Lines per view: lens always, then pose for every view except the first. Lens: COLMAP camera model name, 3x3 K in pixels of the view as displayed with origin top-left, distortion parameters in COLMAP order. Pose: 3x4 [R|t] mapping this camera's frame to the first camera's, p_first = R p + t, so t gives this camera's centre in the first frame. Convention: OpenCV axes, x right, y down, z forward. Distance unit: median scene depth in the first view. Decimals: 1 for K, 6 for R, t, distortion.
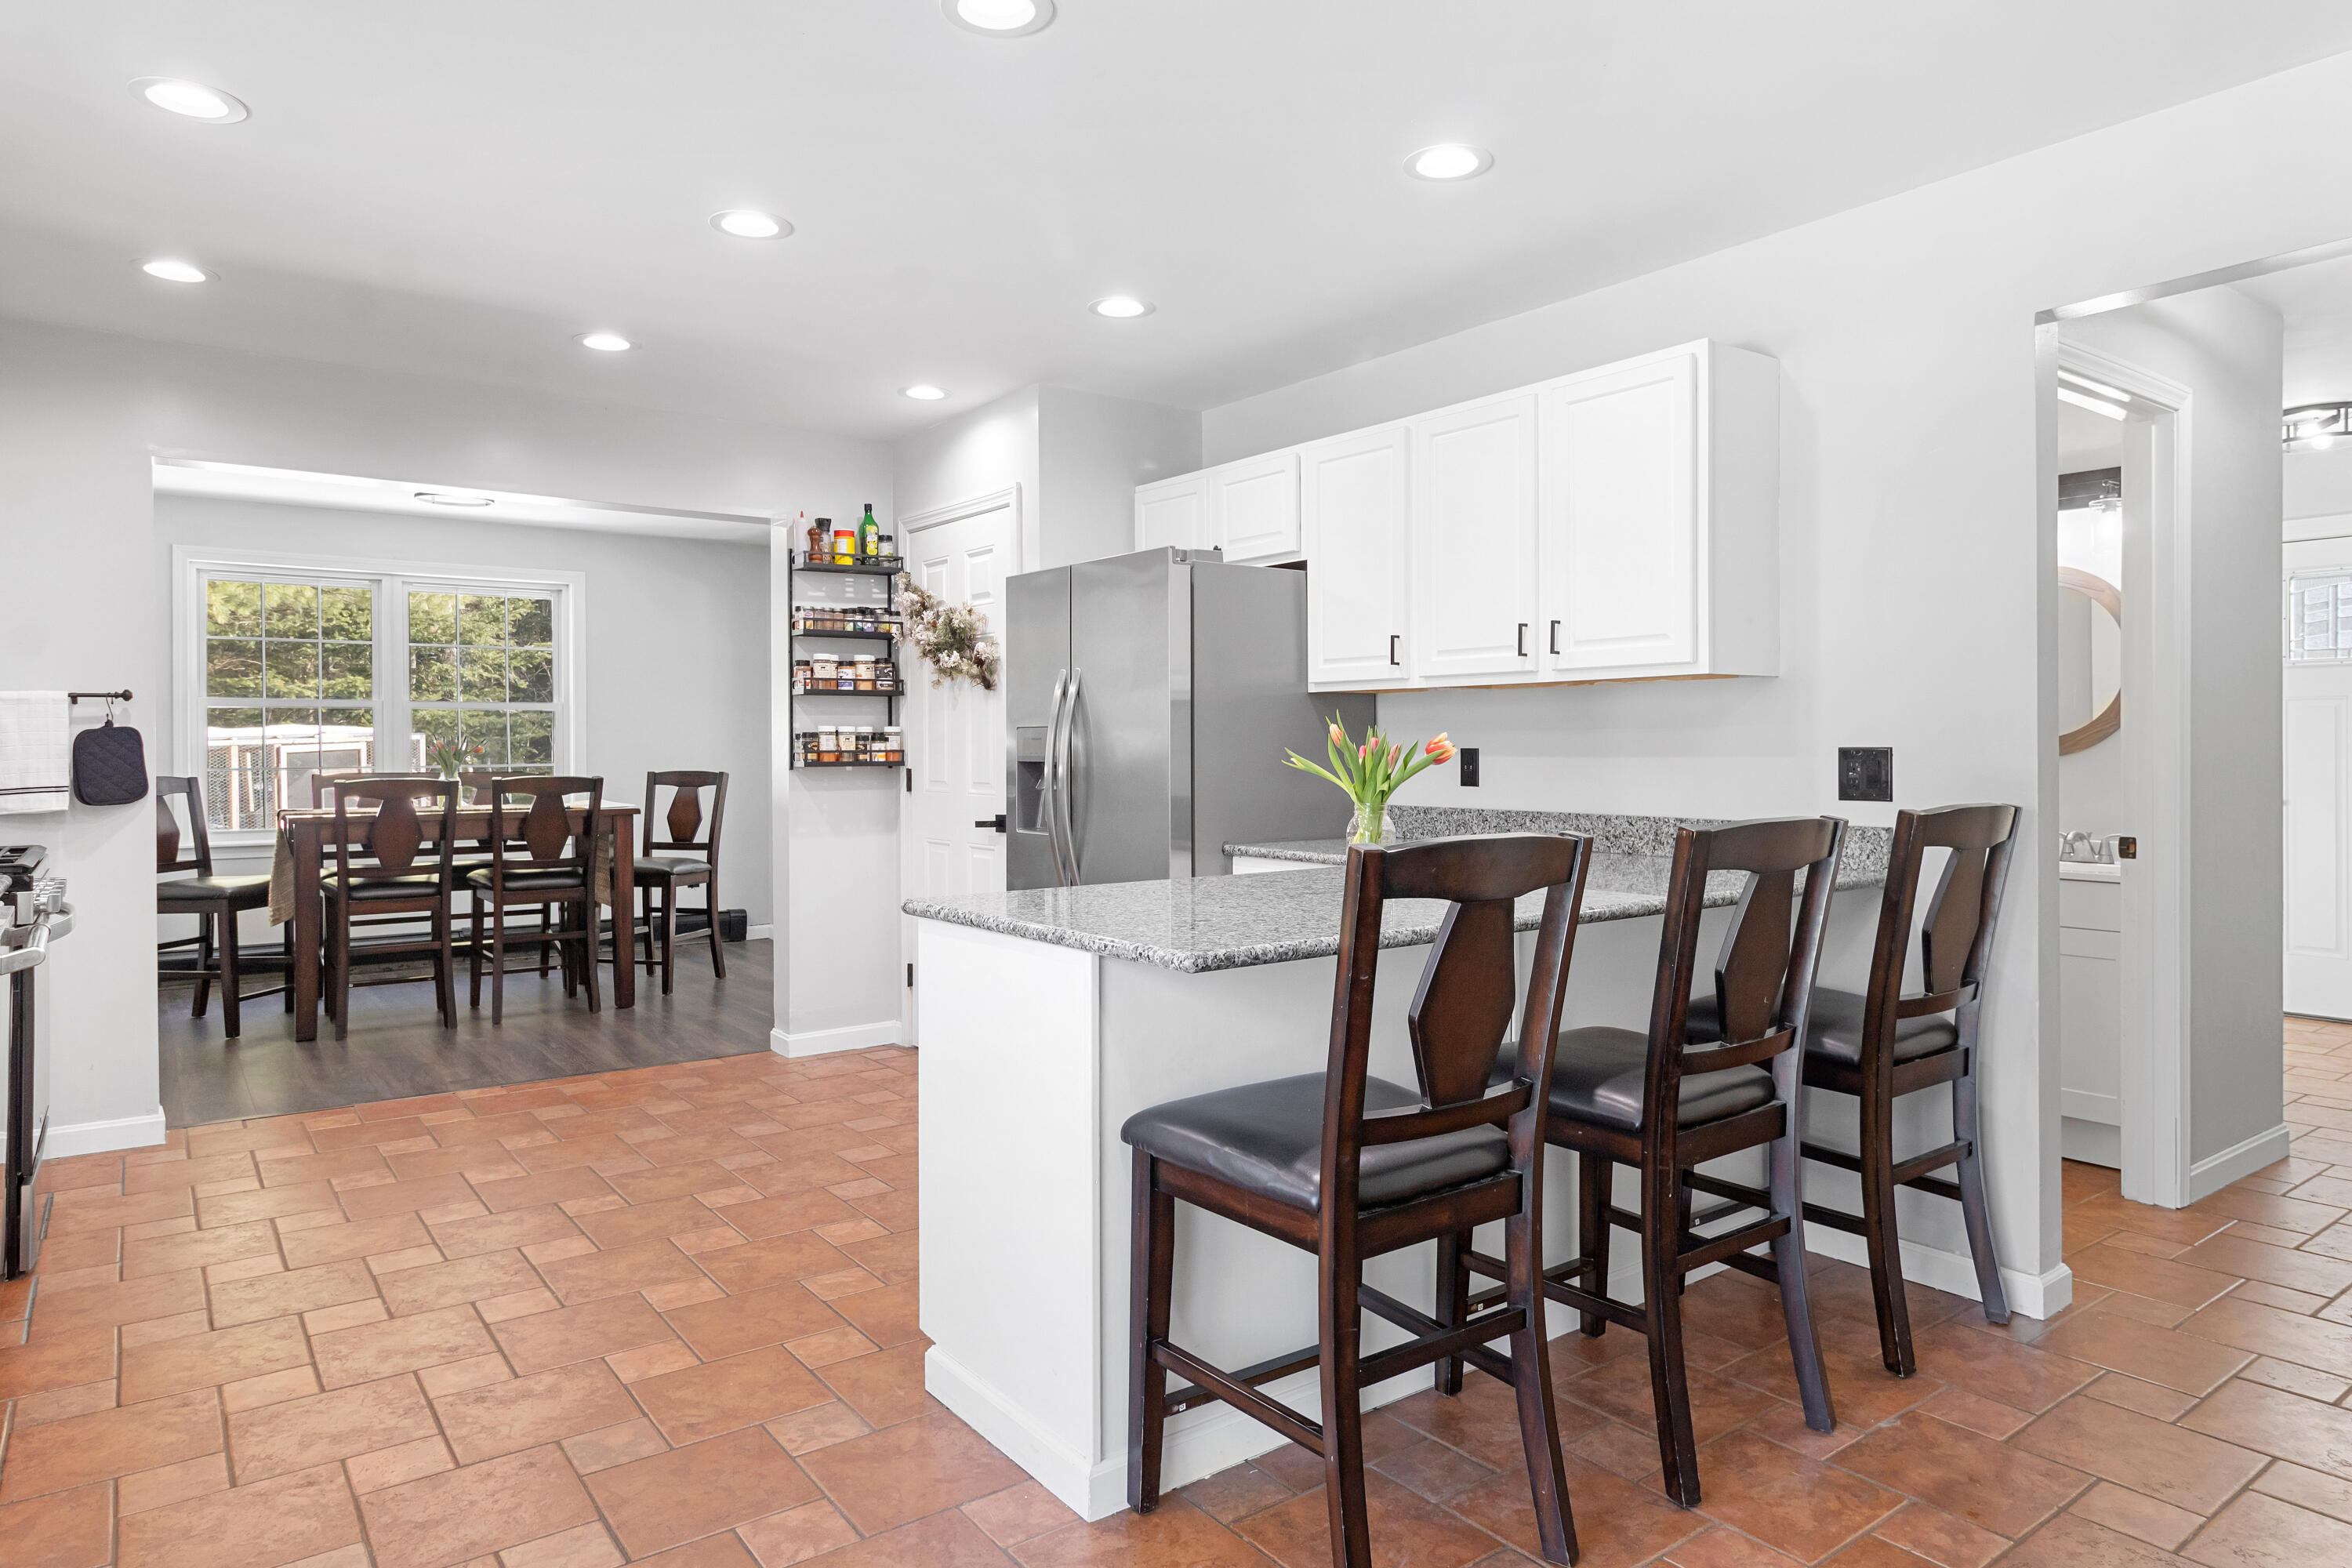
lens RADIAL K [[1412.7, 0, 1186.3], [0, 1412.7, 761.8], [0, 0, 1]] dist [0.001949, 0.000188]
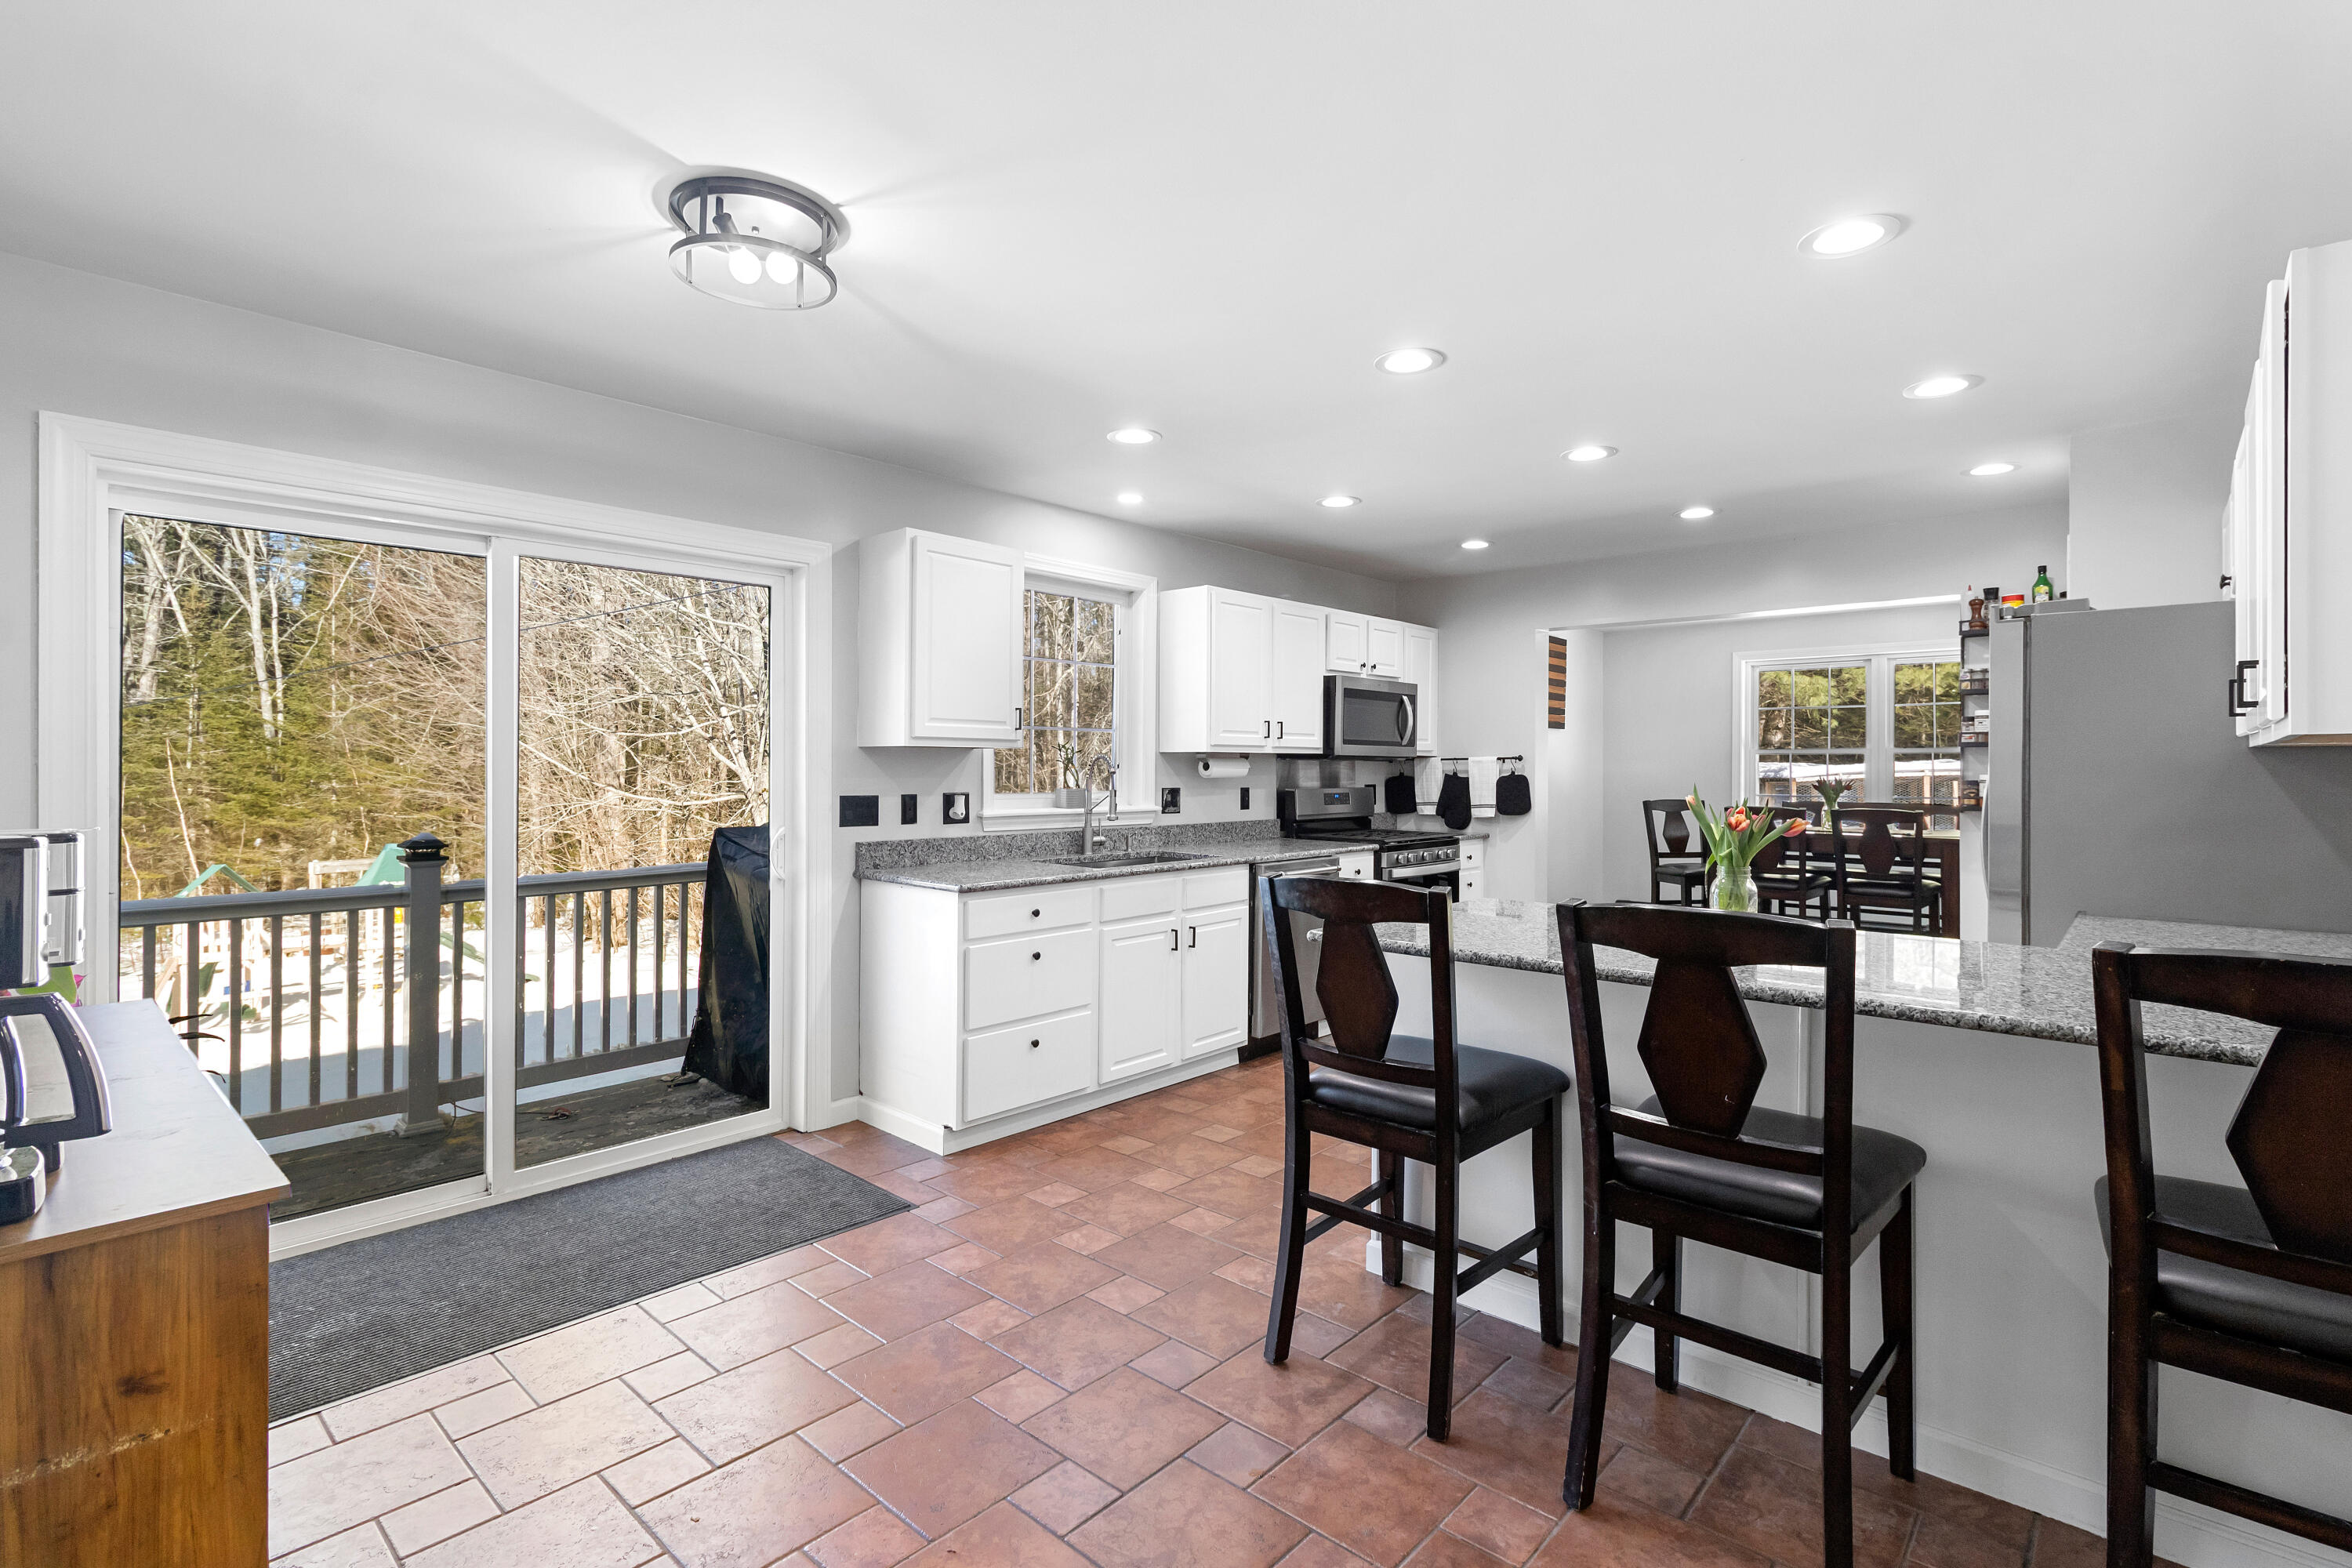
lens RADIAL K [[1087.2, 0, 1186.6], [0, 1087.2, 768.6], [0, 0, 1]] dist [-0.000359, 0.000202]
pose [[0.195651, 0.004588, -0.980663, 0.581592], [-0.014205, 0.999897, 0.001844, -0.028517], [0.980571, 0.013570, 0.195696, 0.268530]]
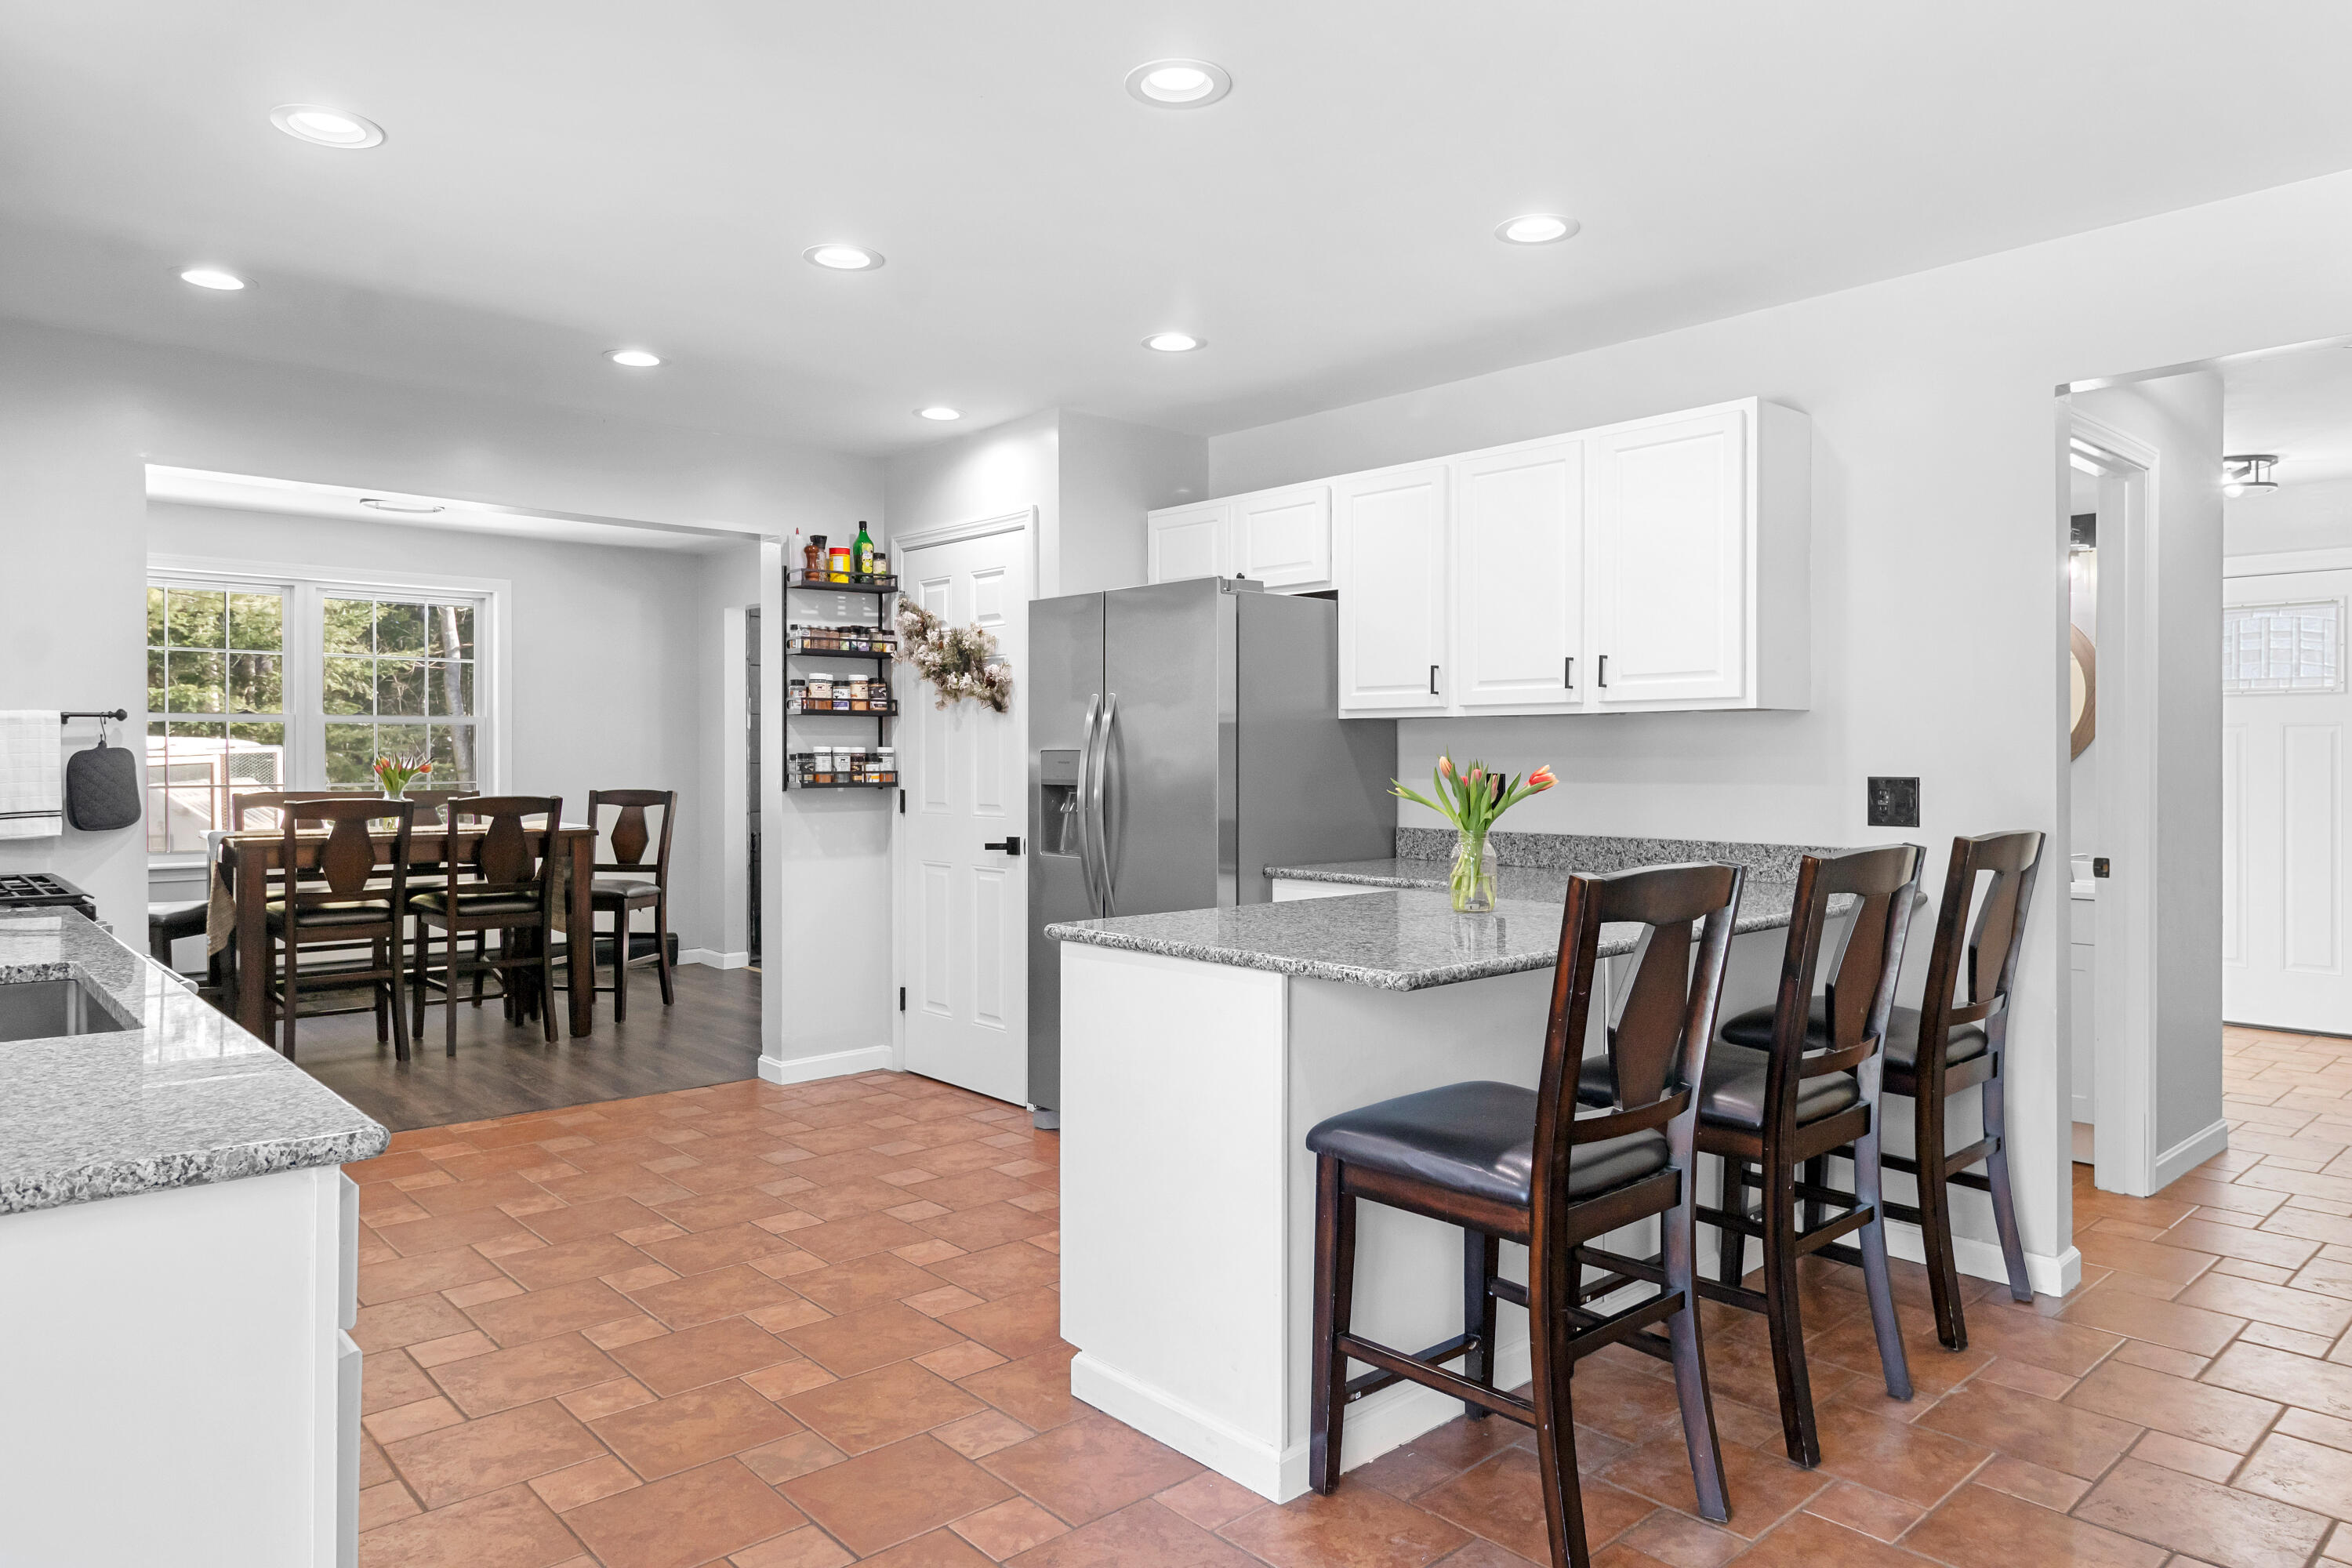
lens RADIAL K [[1467.7, 0, 1187.5], [0, 1467.7, 772.5], [0, 0, 1]] dist [0.001718, -0.001716]
pose [[0.995438, 0.002377, 0.095381, -0.124578], [-0.002256, 0.999997, -0.001375, -0.008228], [-0.095384, 0.001153, 0.995440, -0.052454]]
